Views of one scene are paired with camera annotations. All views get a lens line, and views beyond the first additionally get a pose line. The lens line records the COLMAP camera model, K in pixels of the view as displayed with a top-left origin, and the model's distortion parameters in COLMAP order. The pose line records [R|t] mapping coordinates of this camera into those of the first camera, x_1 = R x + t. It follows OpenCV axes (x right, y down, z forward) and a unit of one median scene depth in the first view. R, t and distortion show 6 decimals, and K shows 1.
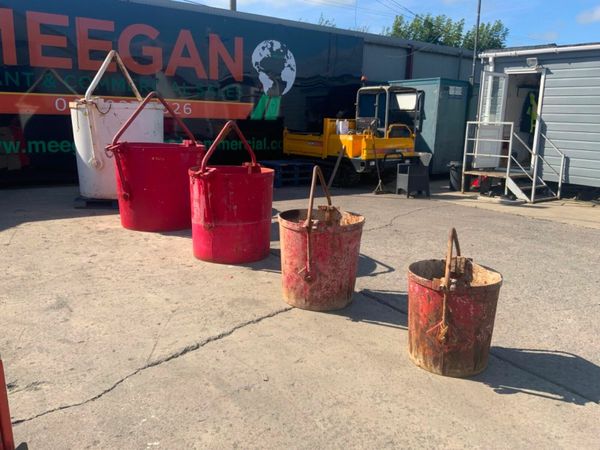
lens RADIAL K [[500.1, 0, 300.0], [0, 500.1, 225.0], [0, 0, 1]] dist [0.076798, -0.152505]
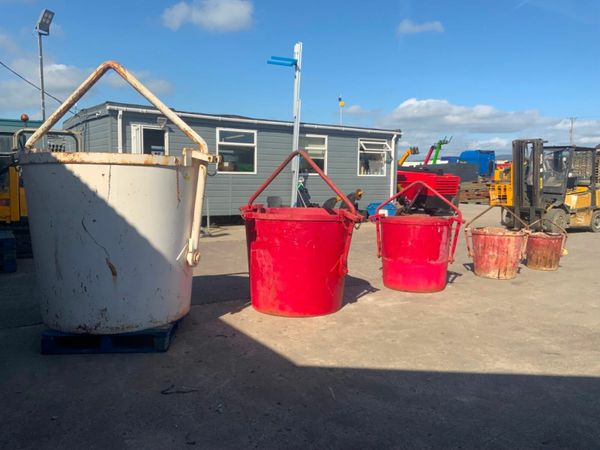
lens RADIAL K [[500.1, 0, 300.0], [0, 500.1, 225.0], [0, 0, 1]] dist [0.076798, -0.152505]
pose [[0.051244, -0.124816, 0.990856, -0.688888], [0.185906, 0.976010, 0.113332, -0.142953], [-0.981230, 0.178399, 0.073219, 0.581946]]
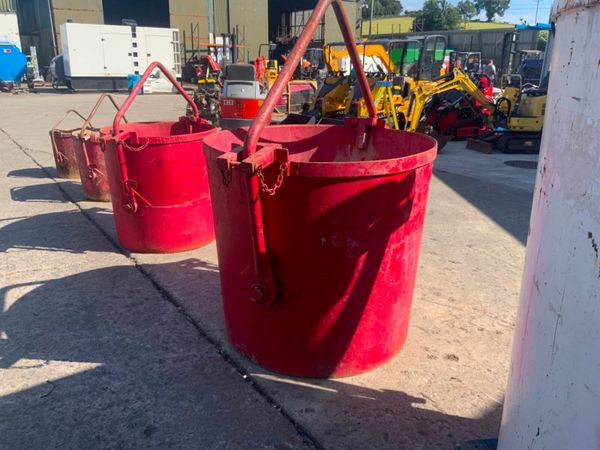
lens RADIAL K [[500.1, 0, 300.0], [0, 500.1, 225.0], [0, 0, 1]] dist [0.076798, -0.152505]
pose [[-0.998629, -0.024738, -0.046126, -0.154171], [-0.044418, 0.866730, 0.496796, -0.180059], [0.027689, 0.498164, -0.866641, 0.843859]]
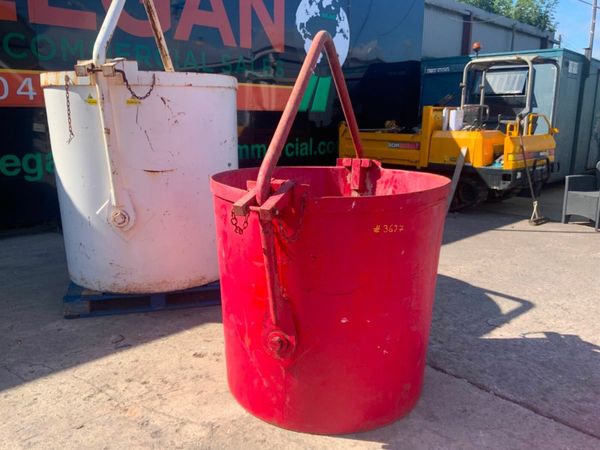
lens RADIAL K [[500.1, 0, 300.0], [0, 500.1, 225.0], [0, 0, 1]] dist [0.076798, -0.152505]
pose [[0.989120, -0.047124, 0.139361, -0.219588], [0.045285, 0.998840, 0.016342, -0.081216], [-0.139969, -0.009853, 0.990107, 0.393473]]
